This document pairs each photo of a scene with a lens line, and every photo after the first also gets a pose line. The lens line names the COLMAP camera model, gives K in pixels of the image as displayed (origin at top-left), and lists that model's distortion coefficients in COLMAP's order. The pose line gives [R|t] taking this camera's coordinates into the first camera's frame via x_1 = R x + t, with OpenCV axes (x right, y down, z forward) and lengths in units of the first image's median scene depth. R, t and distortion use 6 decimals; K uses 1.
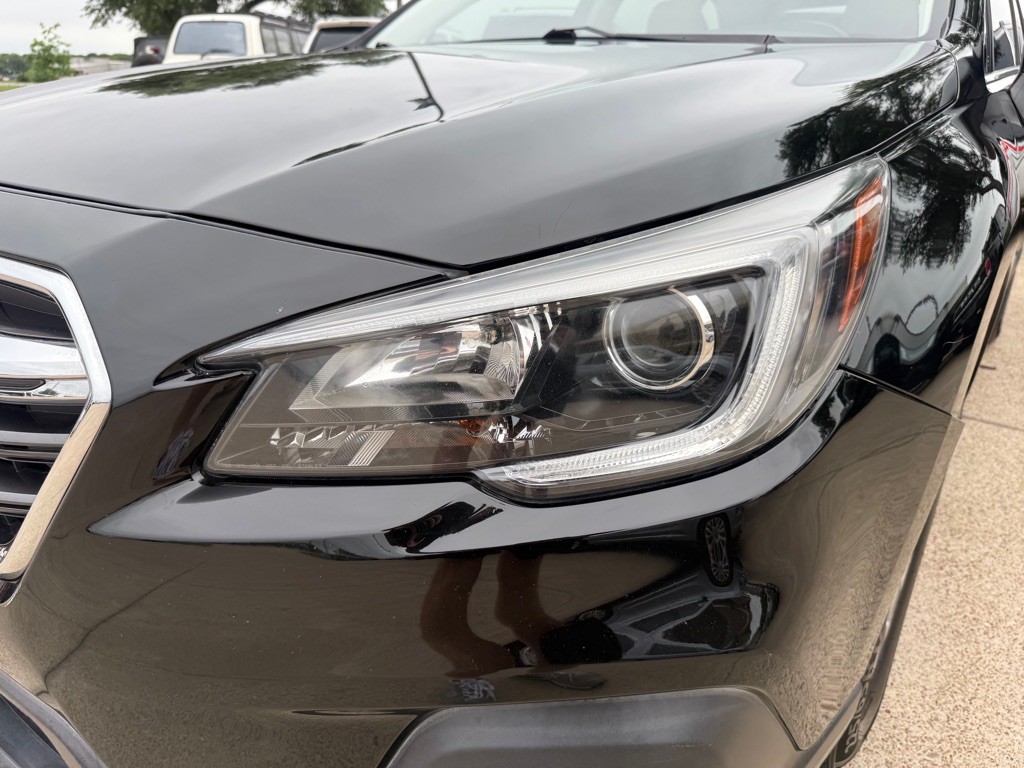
lens RADIAL K [[741.0, 0, 507.8], [0, 741.0, 380.6], [0, 0, 1]] dist [-0.000784, -0.009494]
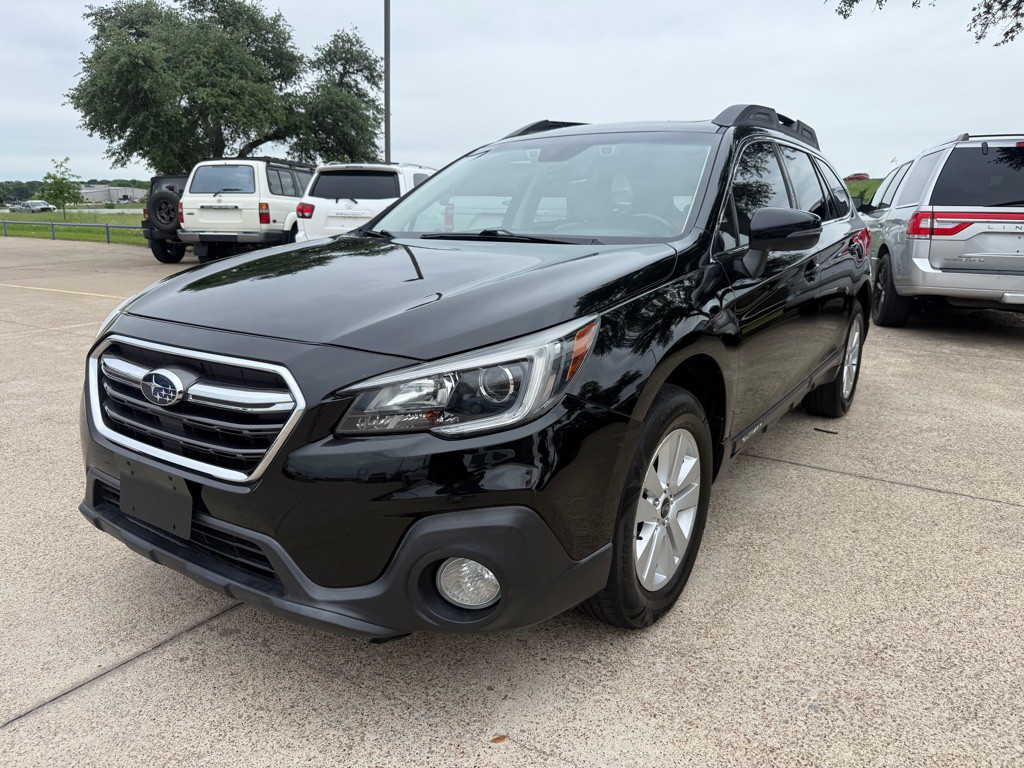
lens RADIAL K [[741.0, 0, 507.8], [0, 741.0, 380.6], [0, 0, 1]] dist [-0.000784, -0.009494]
pose [[0.999534, -0.023595, 0.019360, 0.181350], [0.026066, 0.989911, -0.139273, 0.303678], [-0.015879, 0.139713, 0.990065, -1.682159]]
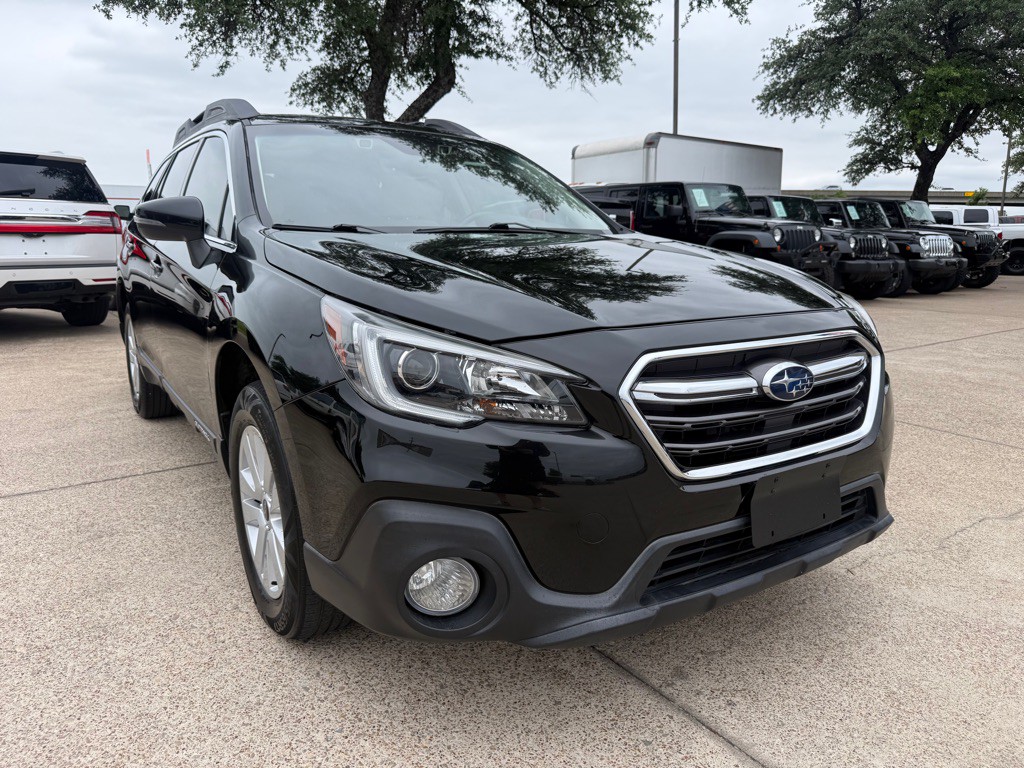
lens RADIAL K [[741.0, 0, 507.8], [0, 741.0, 380.6], [0, 0, 1]] dist [-0.000784, -0.009494]
pose [[0.344895, -0.202400, 0.916559, -3.893472], [0.334249, 0.938948, 0.081569, -0.664267], [-0.877112, 0.278227, 0.391491, 1.048297]]
